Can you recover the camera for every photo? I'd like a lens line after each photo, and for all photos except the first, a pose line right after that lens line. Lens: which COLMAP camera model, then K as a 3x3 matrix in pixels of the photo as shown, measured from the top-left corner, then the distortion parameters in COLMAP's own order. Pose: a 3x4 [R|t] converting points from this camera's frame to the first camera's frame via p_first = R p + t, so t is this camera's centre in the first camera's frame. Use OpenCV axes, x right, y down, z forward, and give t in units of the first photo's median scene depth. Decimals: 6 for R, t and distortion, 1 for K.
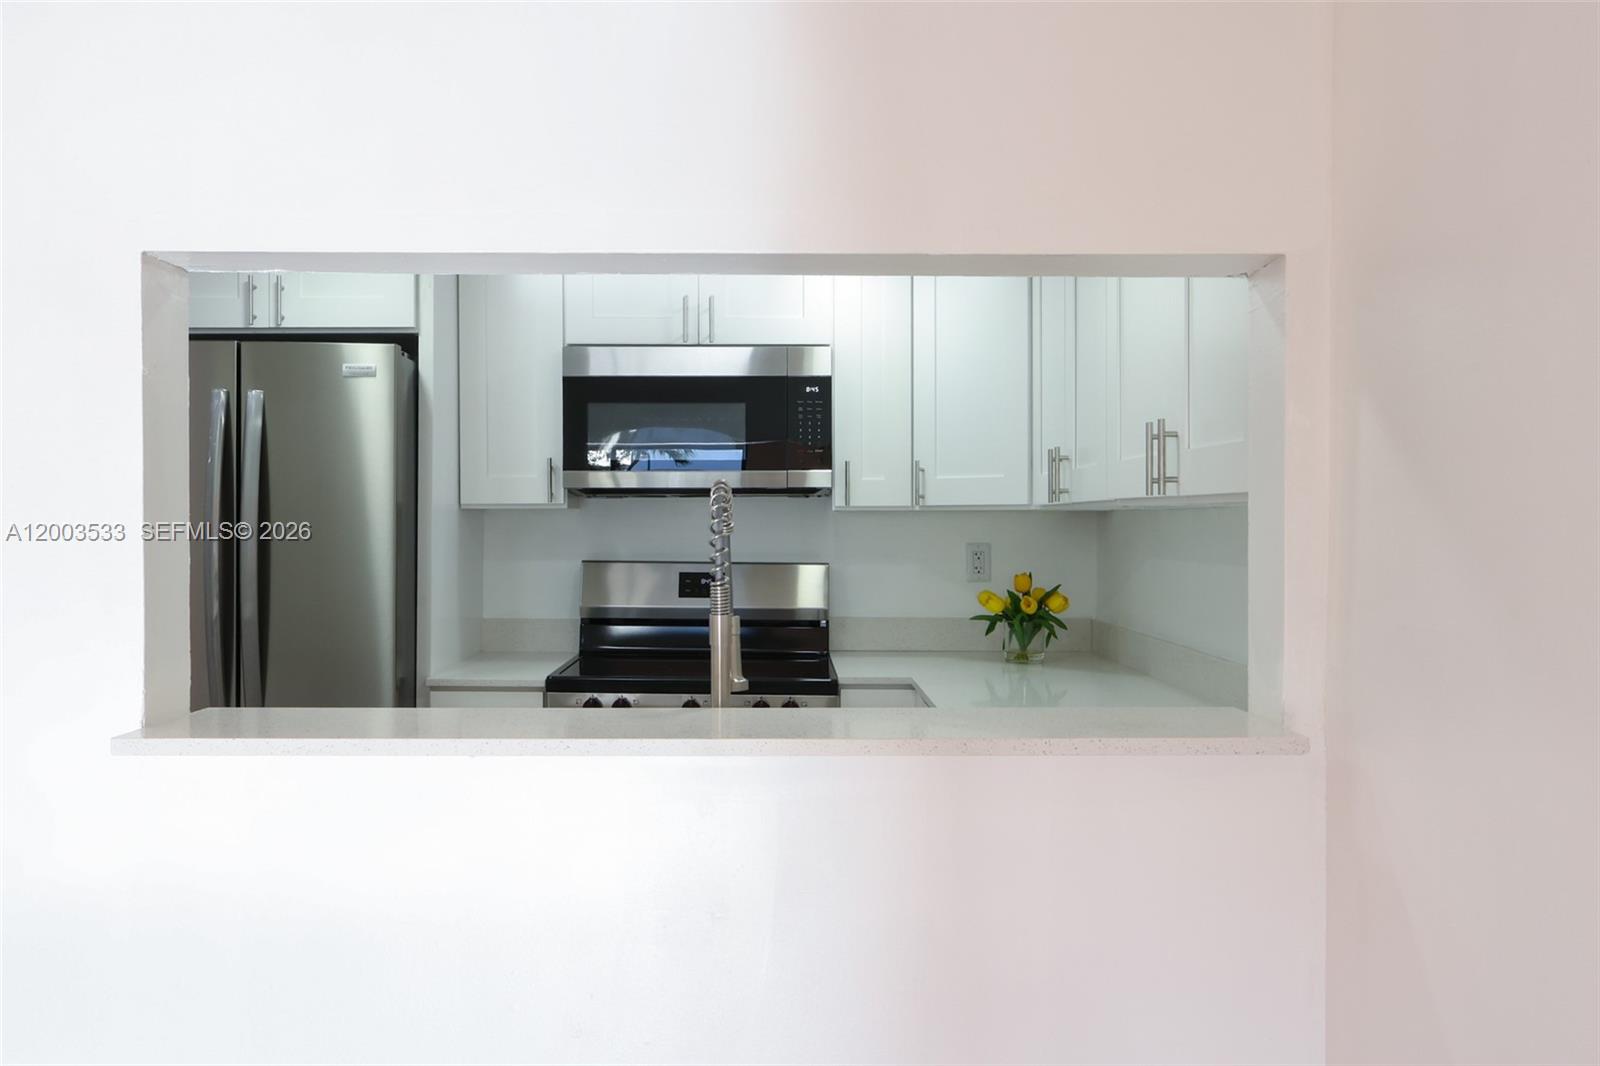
lens RADIAL K [[1248.7, 0, 800.0], [0, 1248.7, 533.0], [0, 0, 1]] dist [0.007377, 0.002807]
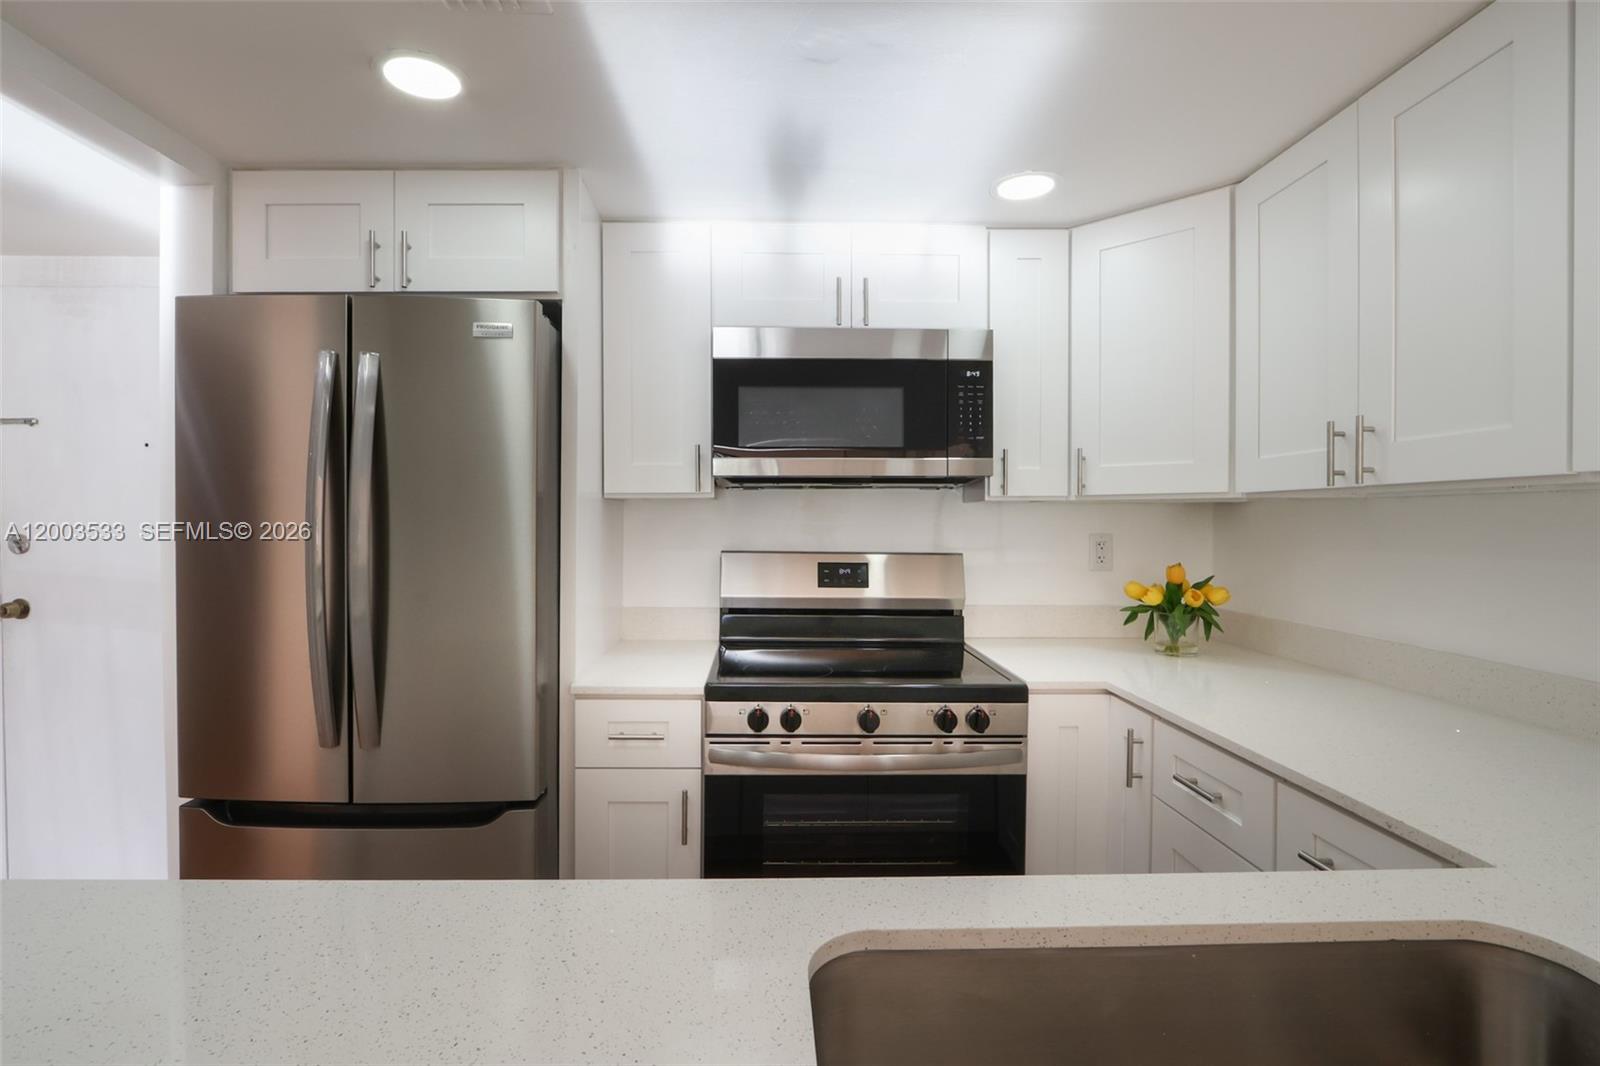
lens RADIAL K [[697.7, 0, 777.9], [0, 697.7, 527.8], [0, 0, 1]] dist [-0.002251, -0.000114]
pose [[0.999828, 0.001327, 0.018522, -0.149222], [-0.001372, 0.999996, 0.002428, 0.002306], [-0.018519, -0.002453, 0.999826, 0.464198]]
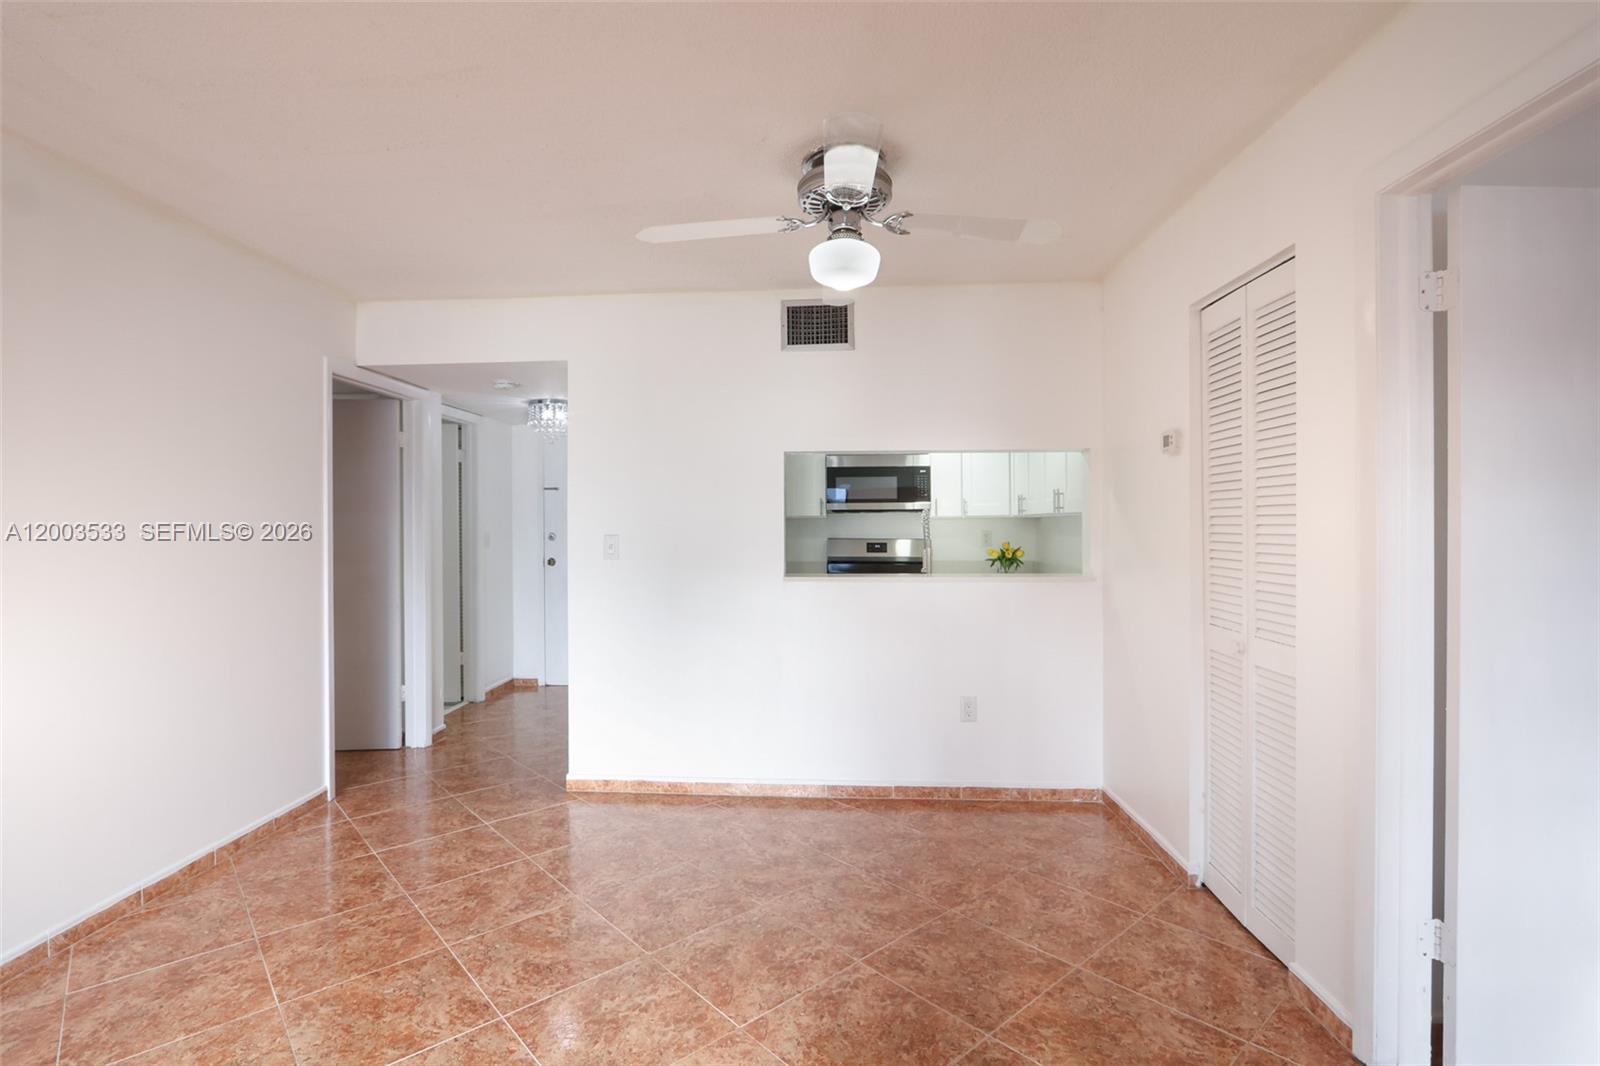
lens RADIAL K [[755.0, 0, 781.8], [0, 755.0, 535.4], [0, 0, 1]] dist [-0.013684, -0.000326]
pose [[0.996503, -0.002541, -0.083521, -0.151350], [0.002892, 0.999987, 0.004081, 0.010808], [0.083509, -0.004309, 0.996498, -0.582248]]
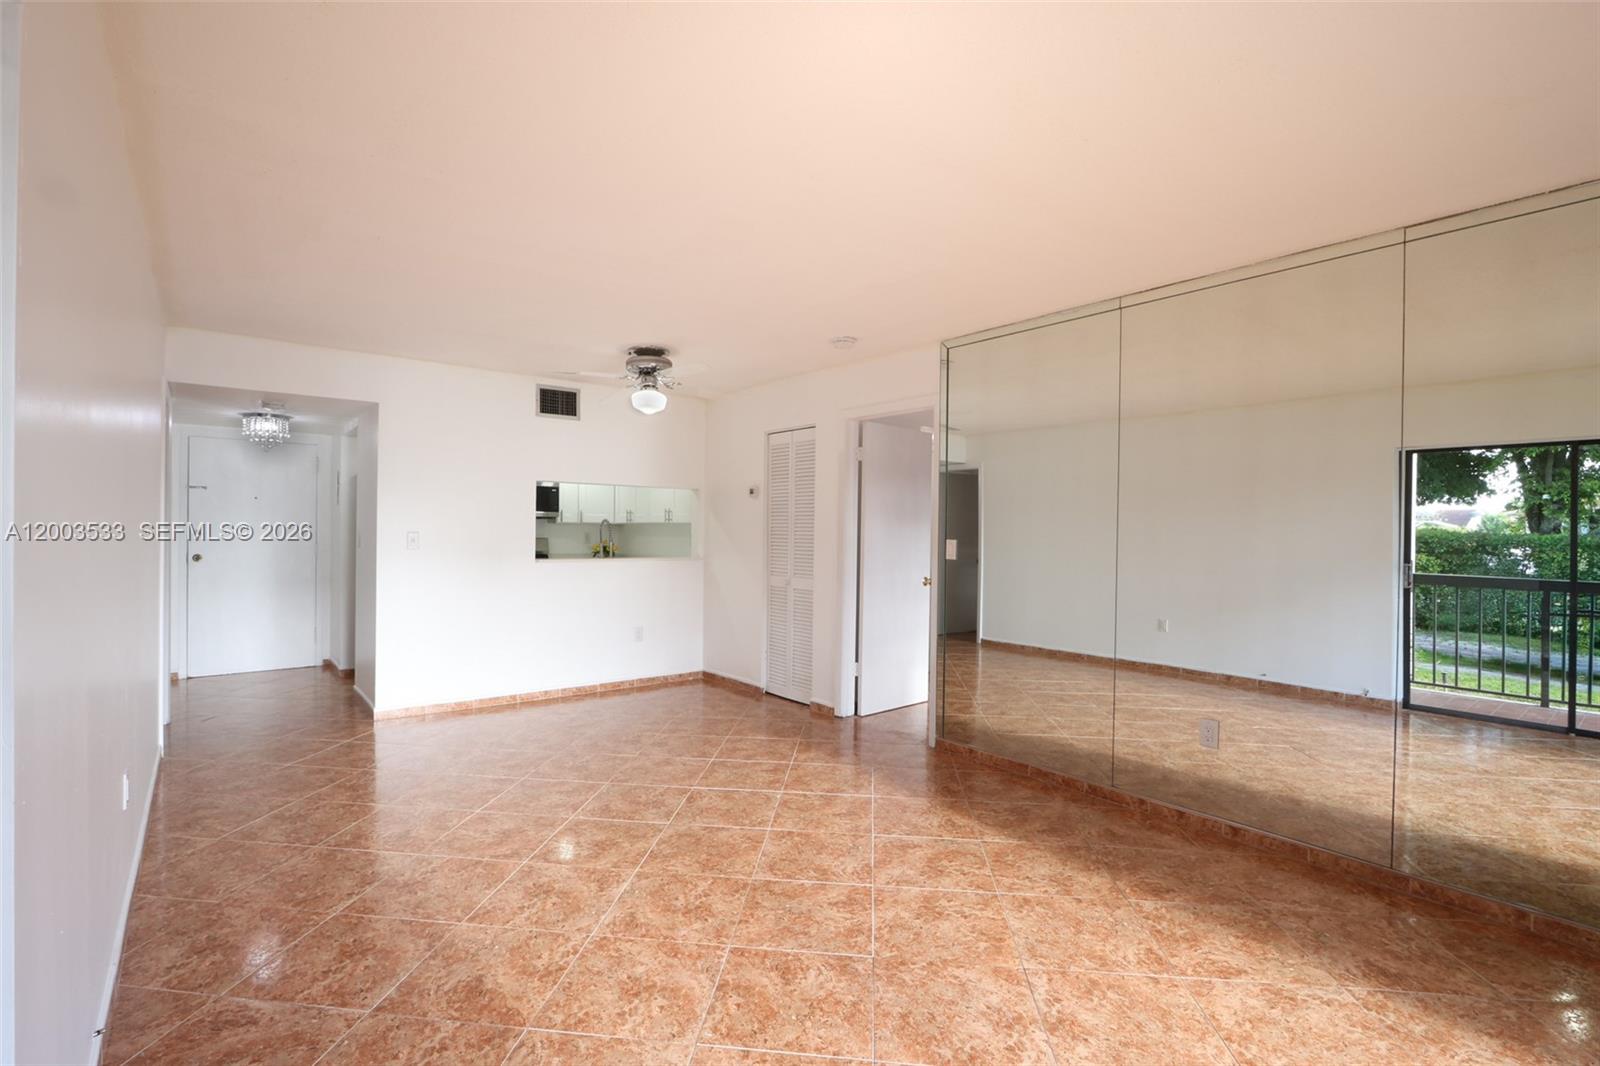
lens RADIAL K [[748.5, 0, 789.2], [0, 748.5, 537.5], [0, 0, 1]] dist [-0.020146, 0.000509]
pose [[0.784563, 0.004979, 0.620029, -0.808066], [-0.005319, 0.999985, -0.001301, 0.023320], [-0.620026, -0.002277, 0.784578, -1.155934]]
